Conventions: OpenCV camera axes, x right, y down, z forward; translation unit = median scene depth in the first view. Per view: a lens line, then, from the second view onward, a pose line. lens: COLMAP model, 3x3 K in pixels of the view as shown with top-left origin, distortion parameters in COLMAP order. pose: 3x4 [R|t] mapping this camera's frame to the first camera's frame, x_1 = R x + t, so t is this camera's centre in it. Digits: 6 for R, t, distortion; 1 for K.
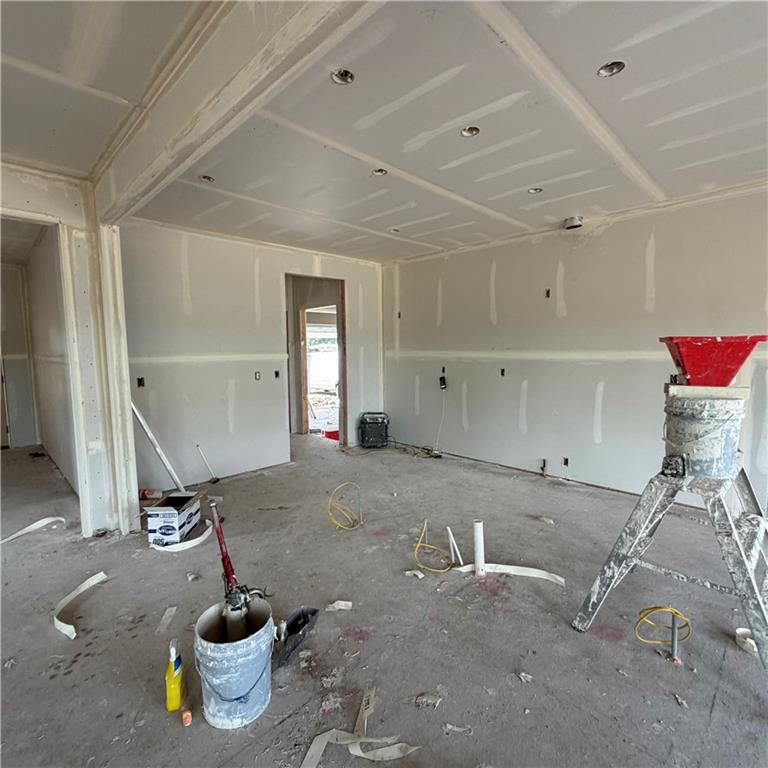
lens RADIAL K [[410.0, 0, 385.4], [0, 410.0, 385.4], [0, 0, 1]] dist [0.001120, 0.000388]
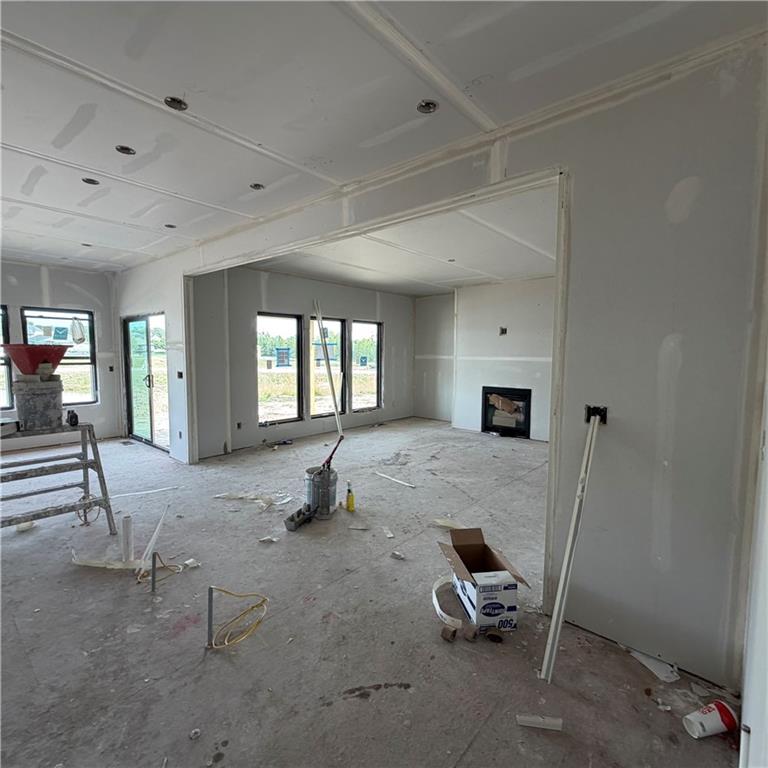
lens RADIAL K [[410.0, 0, 384.1], [0, 410.0, 383.9], [0, 0, 1]] dist [0.001120, 0.000388]
pose [[-0.997364, 0.008222, -0.072100, -0.302399], [-0.004038, 0.985732, 0.168272, -0.154373], [0.072455, 0.168119, -0.983100, 1.719169]]
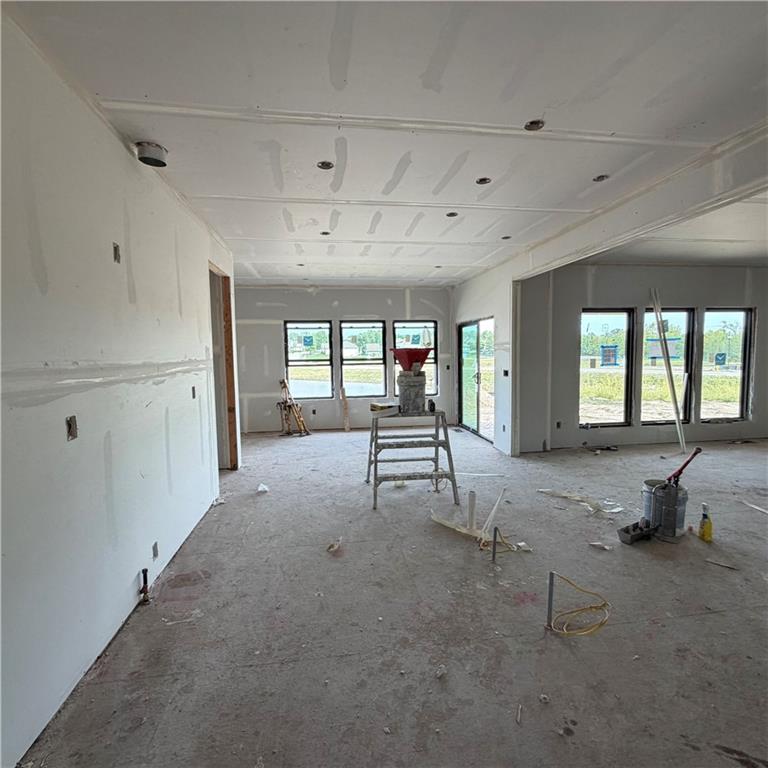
lens RADIAL K [[410.0, 0, 384.3], [0, 410.0, 384.4], [0, 0, 1]] dist [0.001120, 0.000388]
pose [[-0.798675, -0.023961, 0.601286, -0.254518], [0.077800, 0.986709, 0.142660, -0.158035], [-0.596712, 0.160719, -0.786196, 1.773312]]
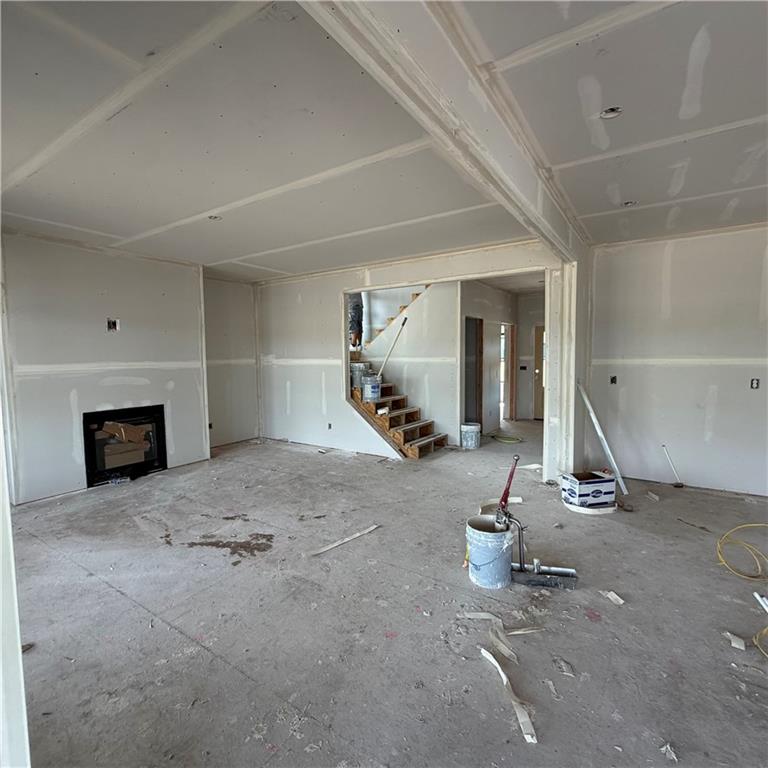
lens RADIAL K [[410.0, 0, 379.5], [0, 410.0, 385.1], [0, 0, 1]] dist [0.001120, 0.000388]
pose [[0.193245, 0.079340, -0.977937, 0.574227], [-0.082024, 0.994542, 0.064479, -0.017585], [0.977716, 0.067755, 0.198698, 0.125507]]
